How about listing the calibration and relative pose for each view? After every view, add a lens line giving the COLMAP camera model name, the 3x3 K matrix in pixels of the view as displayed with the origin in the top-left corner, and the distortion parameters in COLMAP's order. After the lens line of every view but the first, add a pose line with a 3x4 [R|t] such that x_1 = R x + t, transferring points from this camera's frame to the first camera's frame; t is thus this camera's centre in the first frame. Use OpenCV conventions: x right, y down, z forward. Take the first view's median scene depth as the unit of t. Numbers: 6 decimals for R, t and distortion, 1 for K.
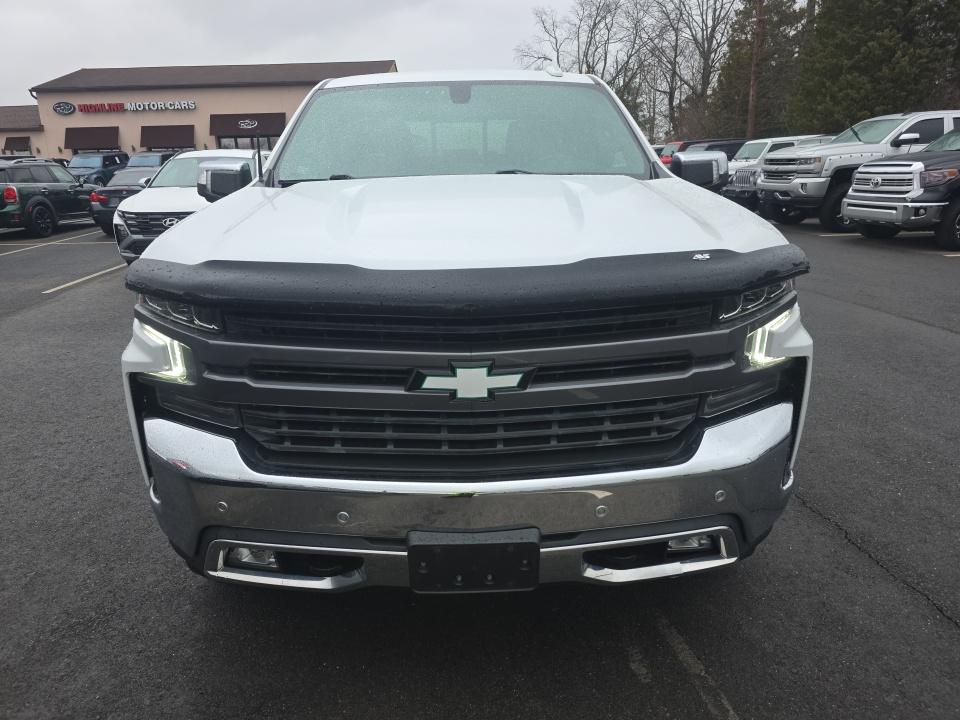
lens RADIAL K [[632.5, 0, 469.9], [0, 632.5, 362.2], [0, 0, 1]] dist [0.031617, -0.001813]
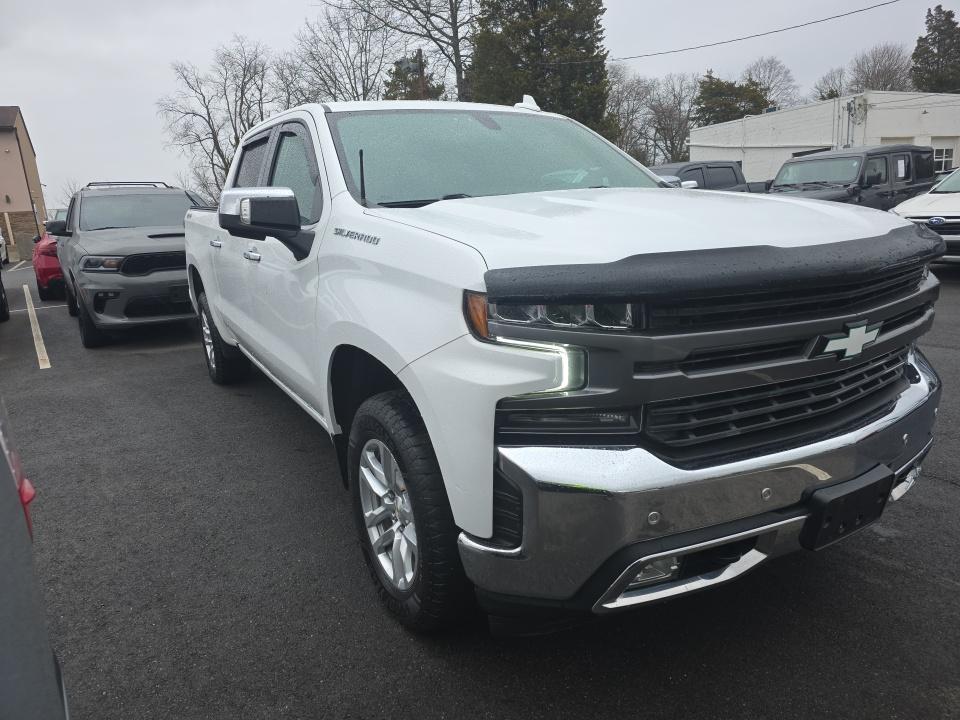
lens RADIAL K [[632.5, 0, 469.9], [0, 632.5, 362.2], [0, 0, 1]] dist [0.031617, -0.001813]
pose [[0.871184, -0.141402, 0.470153, -0.925214], [0.179644, 0.983027, -0.037224, -0.009081], [-0.456910, 0.116890, 0.881799, 0.249550]]
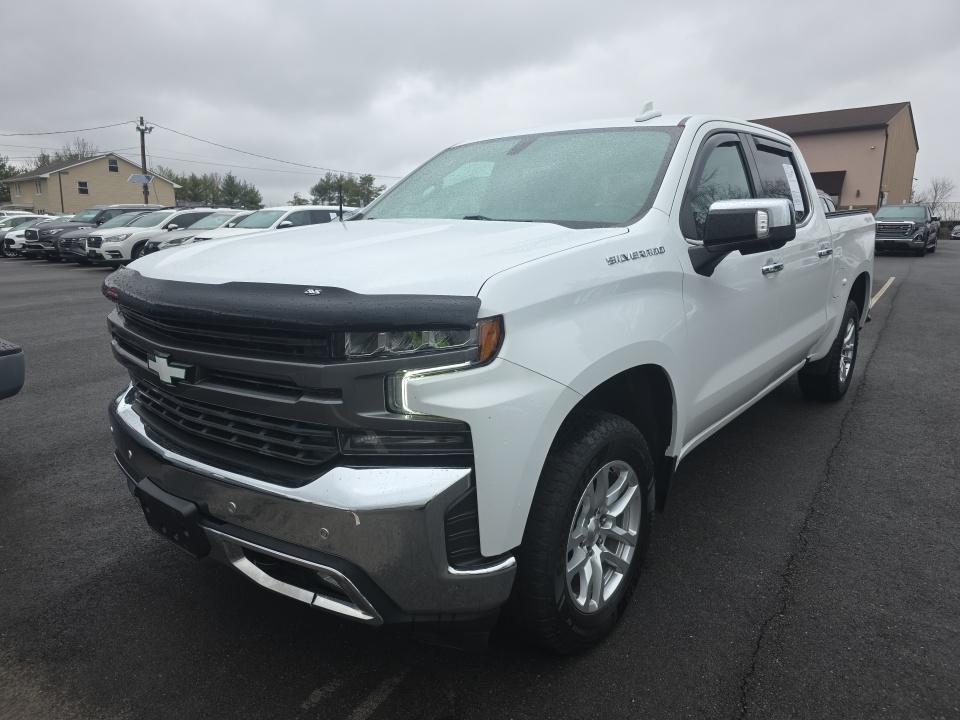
lens RADIAL K [[632.5, 0, 469.9], [0, 632.5, 362.2], [0, 0, 1]] dist [0.031617, -0.001813]
pose [[0.759763, 0.157565, -0.630820, 1.023497], [-0.207883, 0.978135, -0.006059, -0.082207], [0.616072, 0.135740, 0.775906, 0.300994]]
